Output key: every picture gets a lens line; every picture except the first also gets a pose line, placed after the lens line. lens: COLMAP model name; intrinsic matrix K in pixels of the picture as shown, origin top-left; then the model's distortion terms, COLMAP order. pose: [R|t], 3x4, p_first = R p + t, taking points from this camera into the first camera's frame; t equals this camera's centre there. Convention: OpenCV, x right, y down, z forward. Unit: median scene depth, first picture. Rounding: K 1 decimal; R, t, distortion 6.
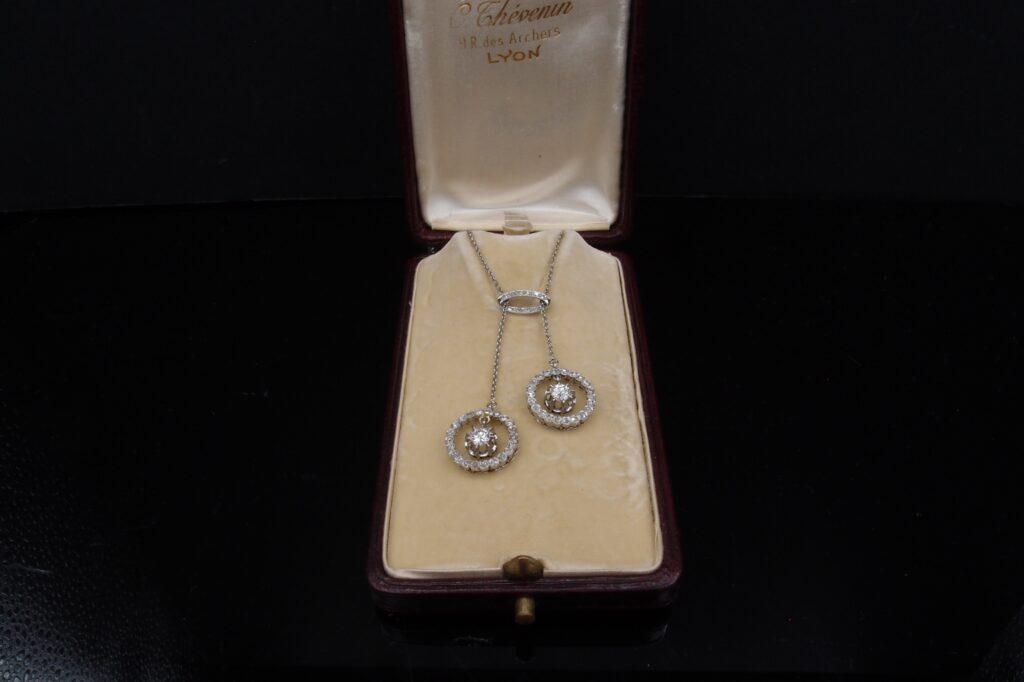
lens RADIAL K [[882.6, 0, 491.2], [0, 882.6, 357.8], [0, 0, 1]] dist [0.000409, -0.487962]
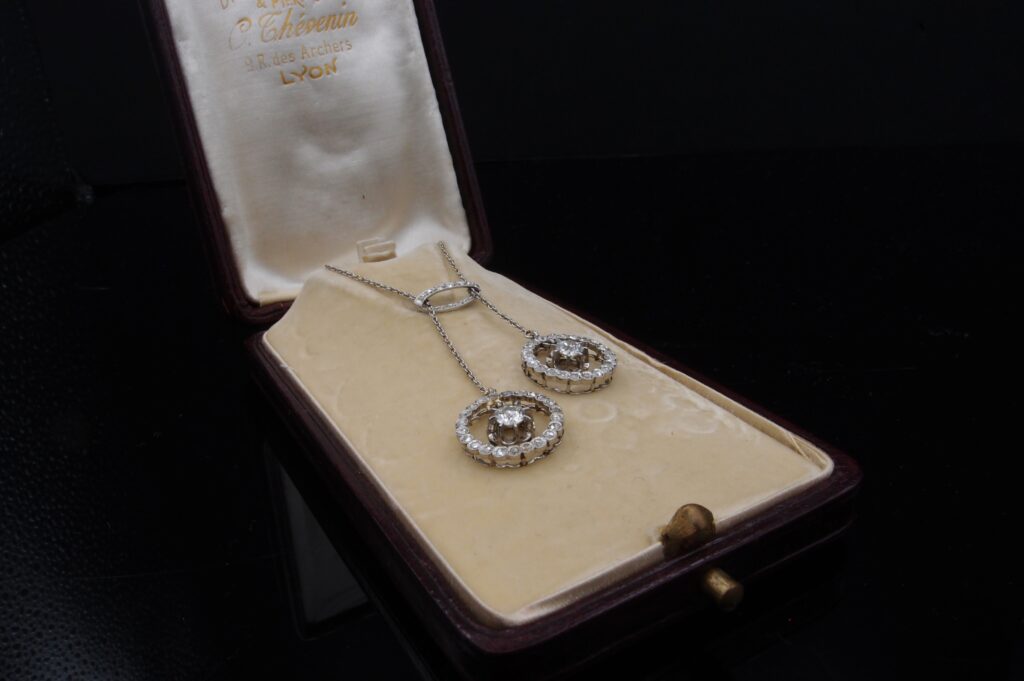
lens RADIAL K [[882.6, 0, 491.2], [0, 882.6, 357.3], [0, 0, 1]] dist [0.000409, -0.487962]
pose [[0.869621, -0.245487, 0.428365, -0.278334], [0.380083, 0.886626, -0.263498, 0.203966], [-0.315114, 0.391957, 0.864334, 0.376434]]
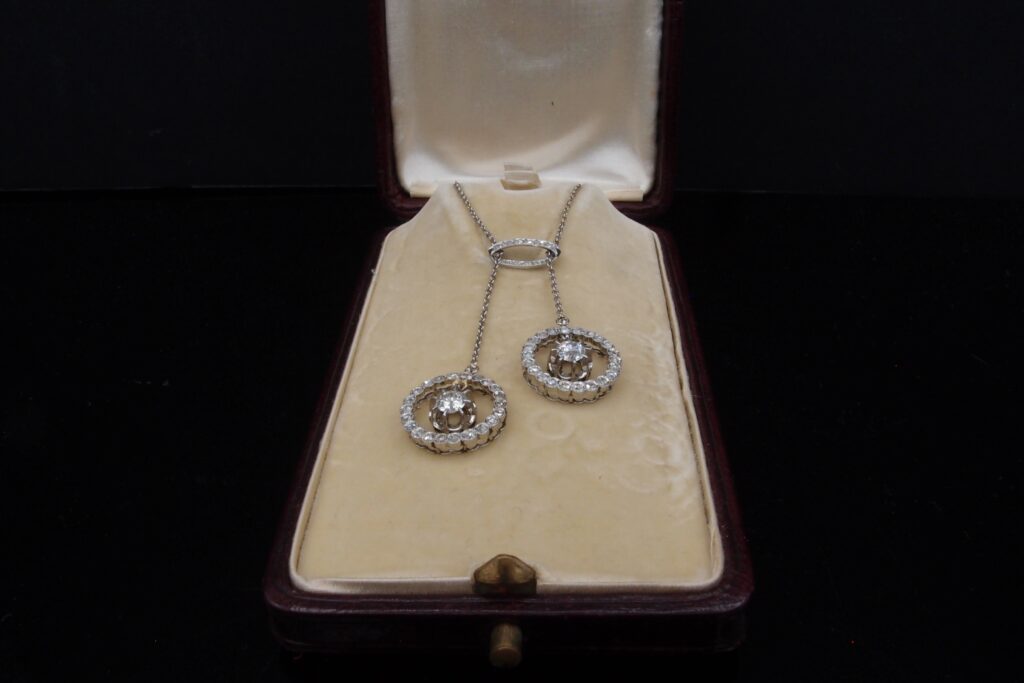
lens RADIAL K [[1001.1, 0, 512.0], [0, 1001.1, 341.5], [0, 0, 1]] dist [-0.003084, -0.298637]
pose [[0.999747, 0.021511, -0.006500, 0.035672], [-0.022375, 0.979716, -0.199138, 0.181582], [0.002085, 0.199233, 0.979950, 0.214767]]
